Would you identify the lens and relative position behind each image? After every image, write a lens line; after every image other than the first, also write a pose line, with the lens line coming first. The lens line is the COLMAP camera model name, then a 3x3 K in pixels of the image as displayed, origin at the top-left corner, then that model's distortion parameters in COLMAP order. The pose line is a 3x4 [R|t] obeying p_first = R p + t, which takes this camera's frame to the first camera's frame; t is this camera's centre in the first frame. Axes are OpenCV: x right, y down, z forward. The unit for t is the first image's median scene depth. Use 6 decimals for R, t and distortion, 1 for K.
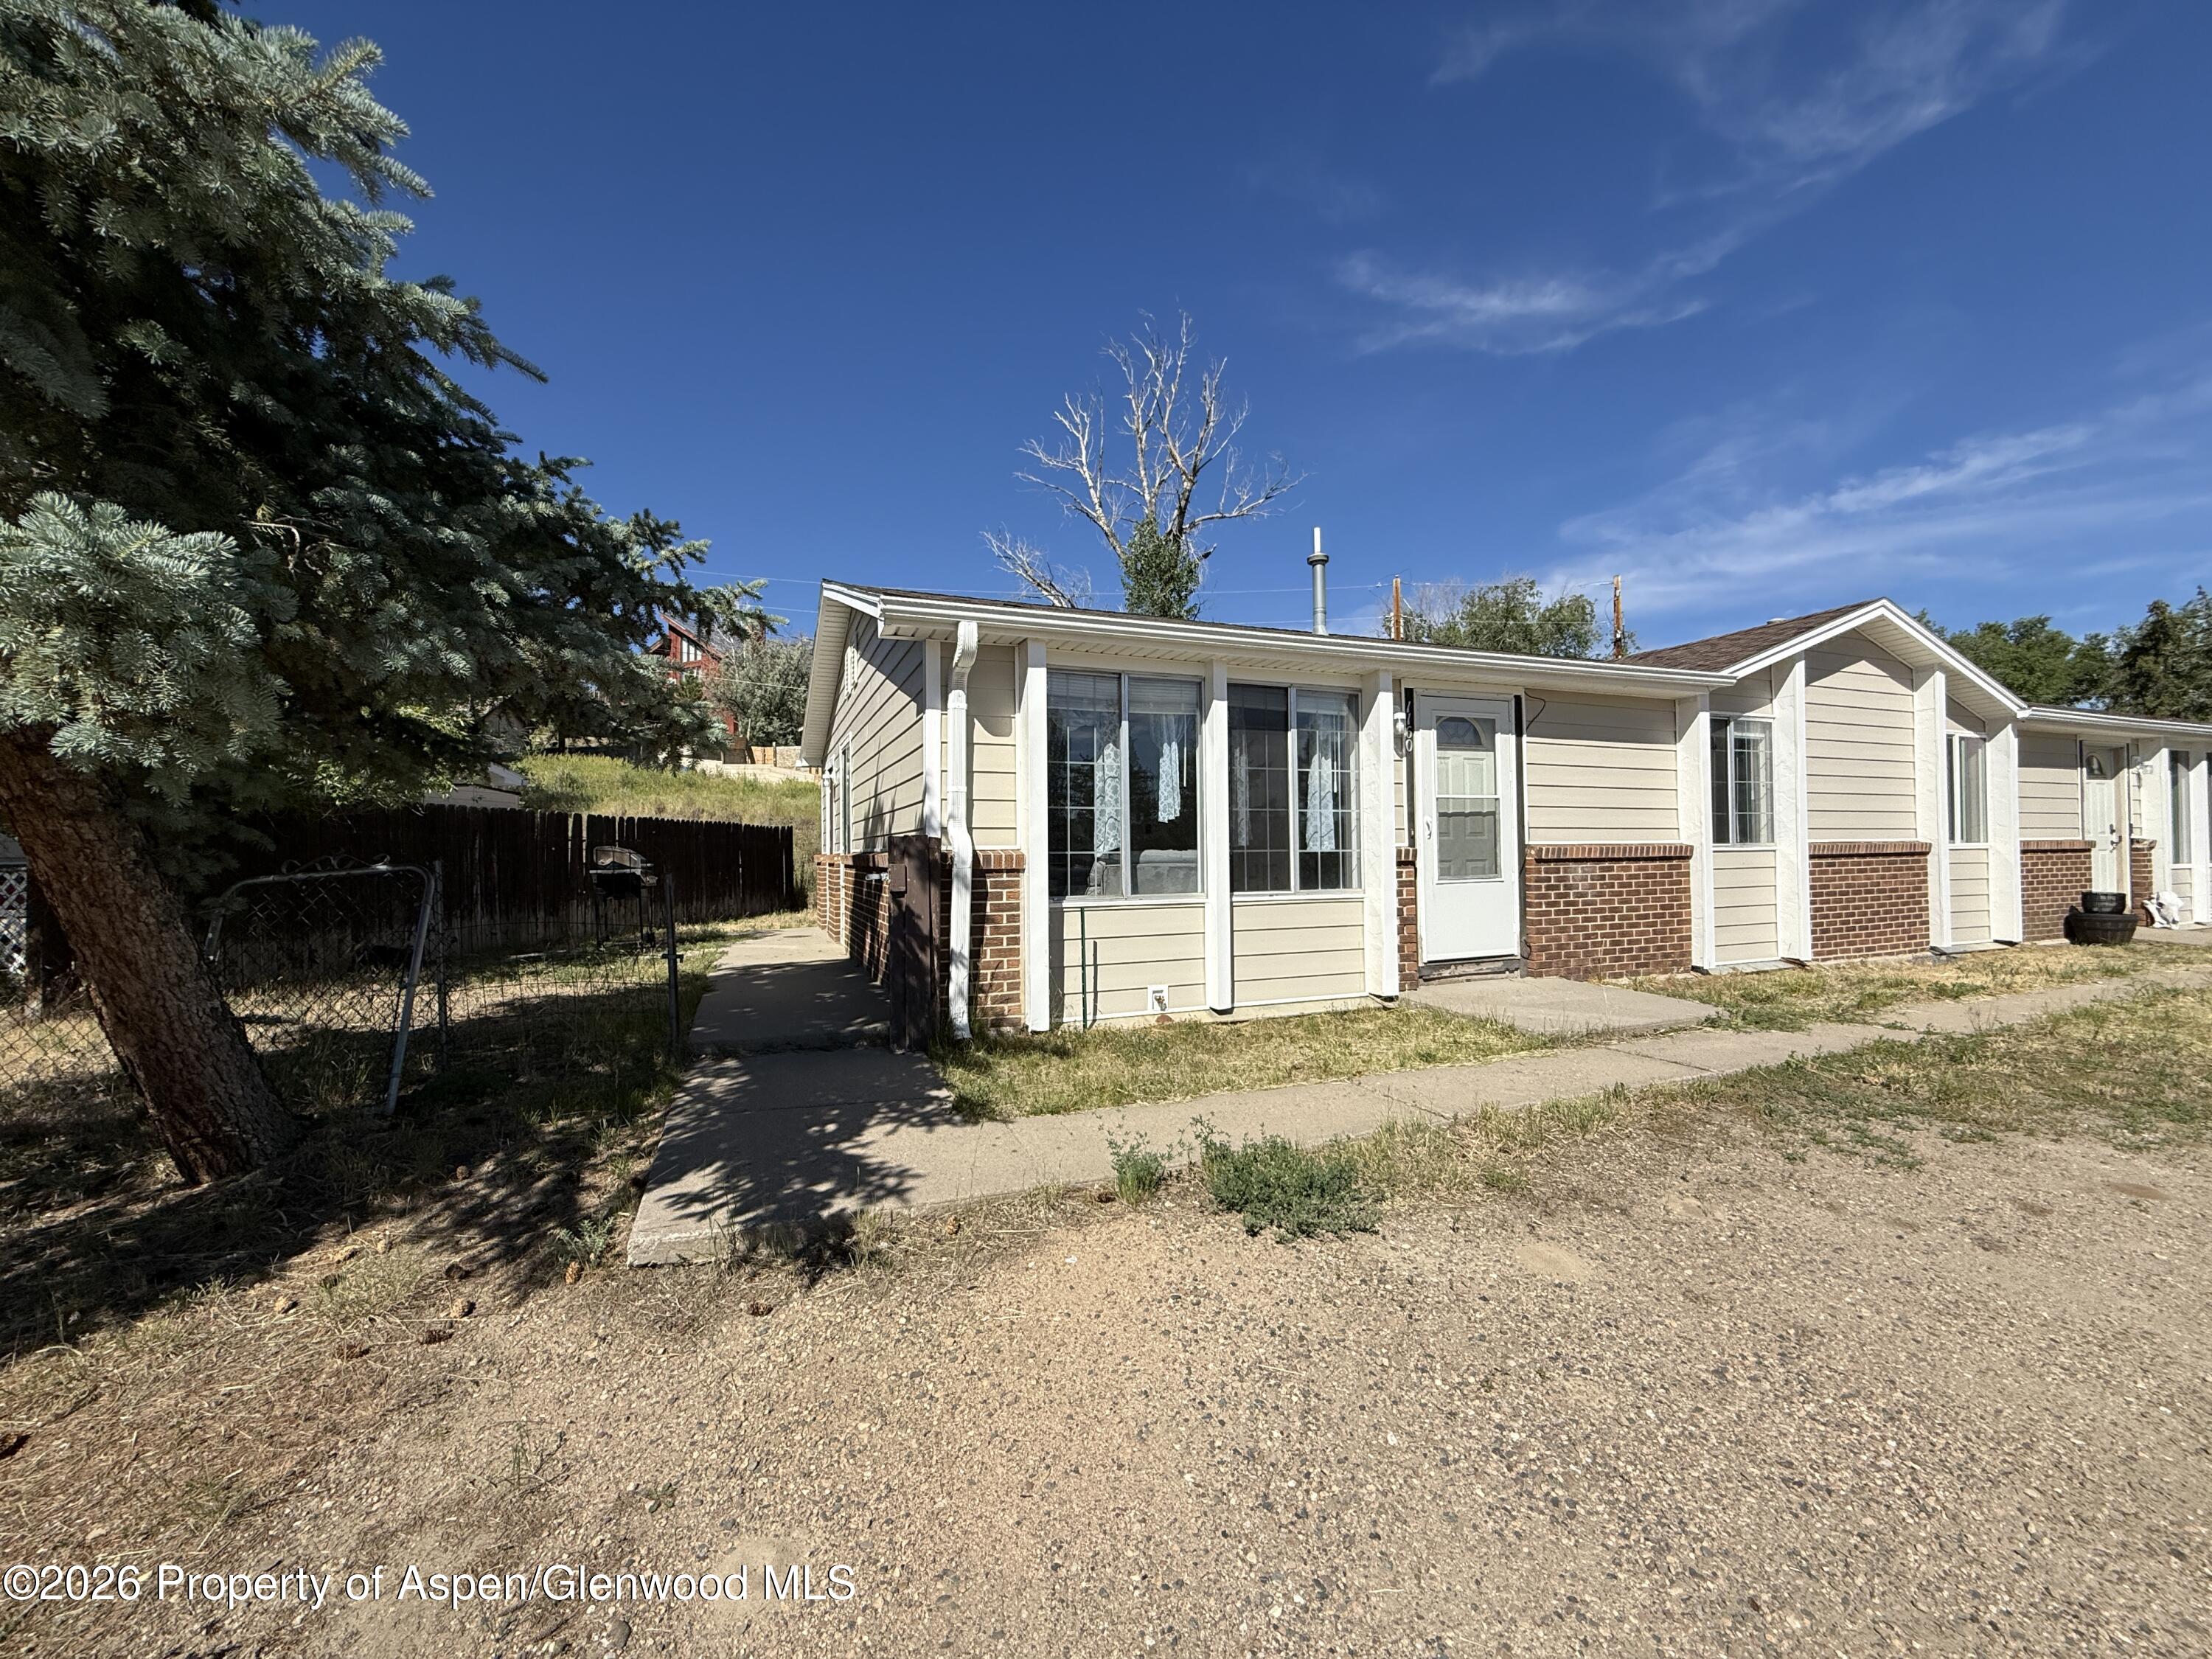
lens RADIAL K [[877.4, 0, 1106.0], [0, 877.4, 829.5], [0, 0, 1]] dist [0.000324, -0.000422]
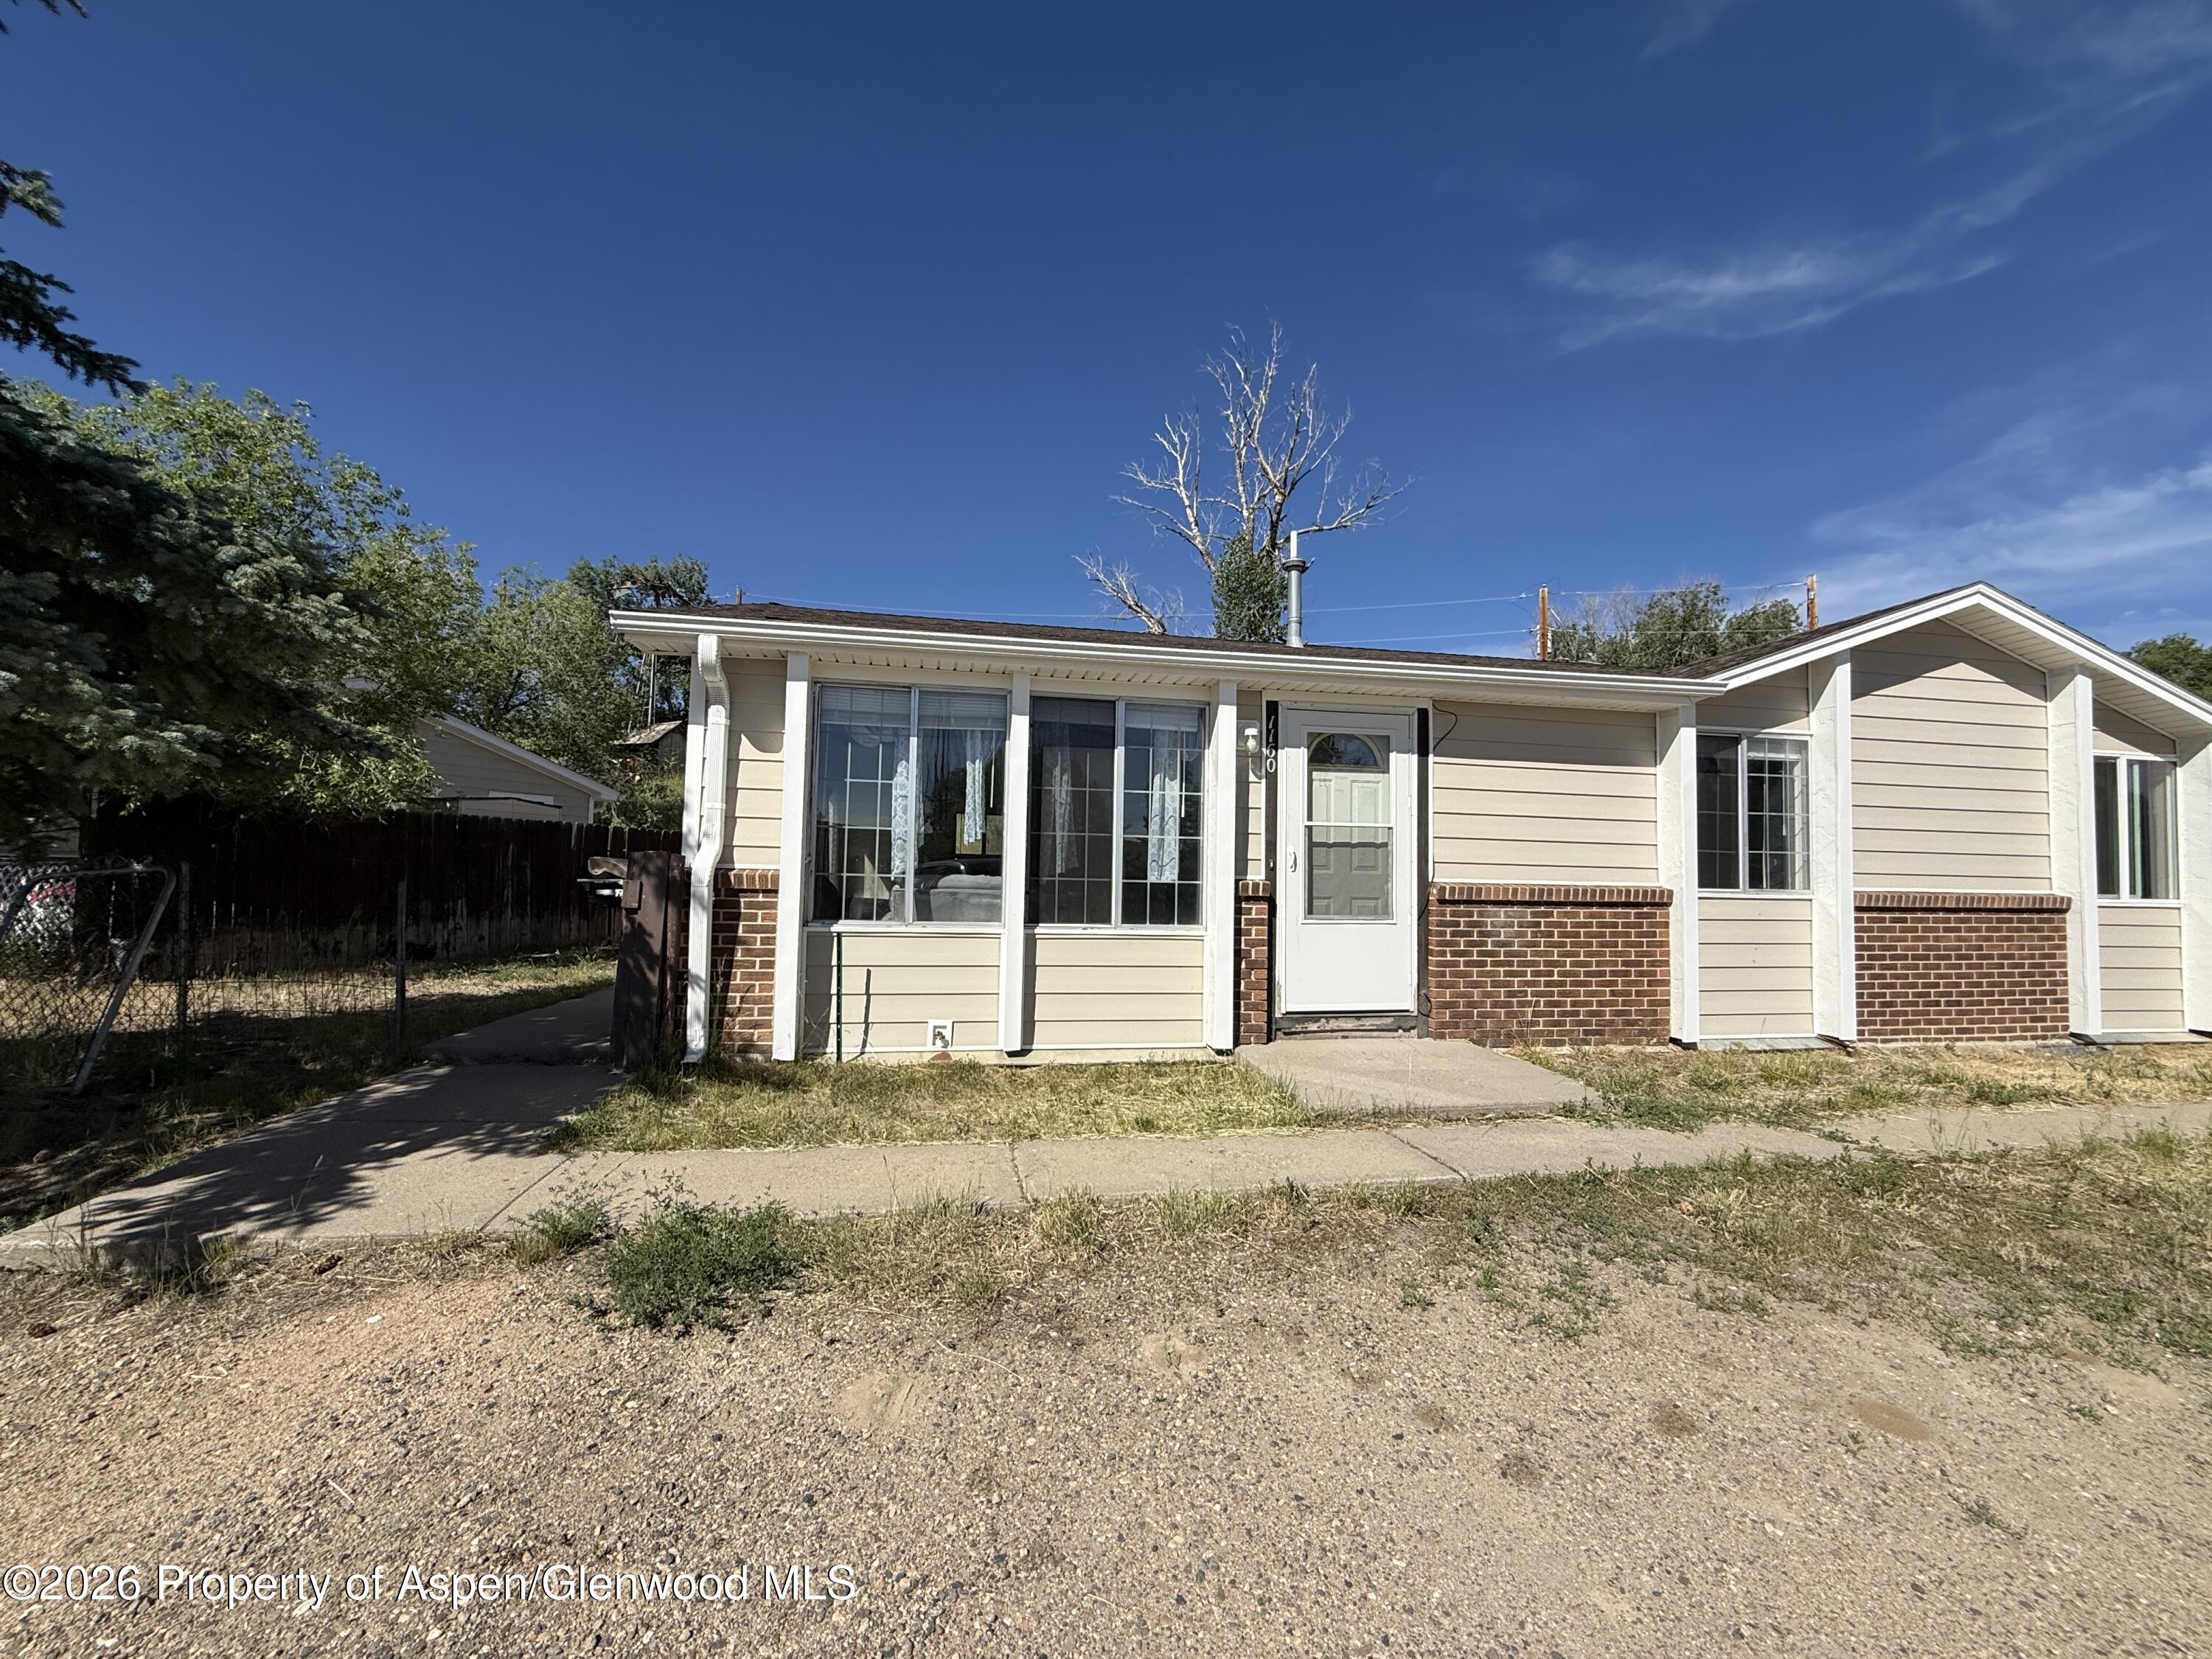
lens RADIAL K [[879.3, 0, 1100.7], [0, 879.3, 827.3], [0, 0, 1]] dist [-0.000010, 0.000455]
pose [[0.979204, 0.019051, -0.201979, 0.360524], [-0.025051, 0.999316, -0.027189, -0.005093], [0.201323, 0.031684, 0.979012, 0.101220]]
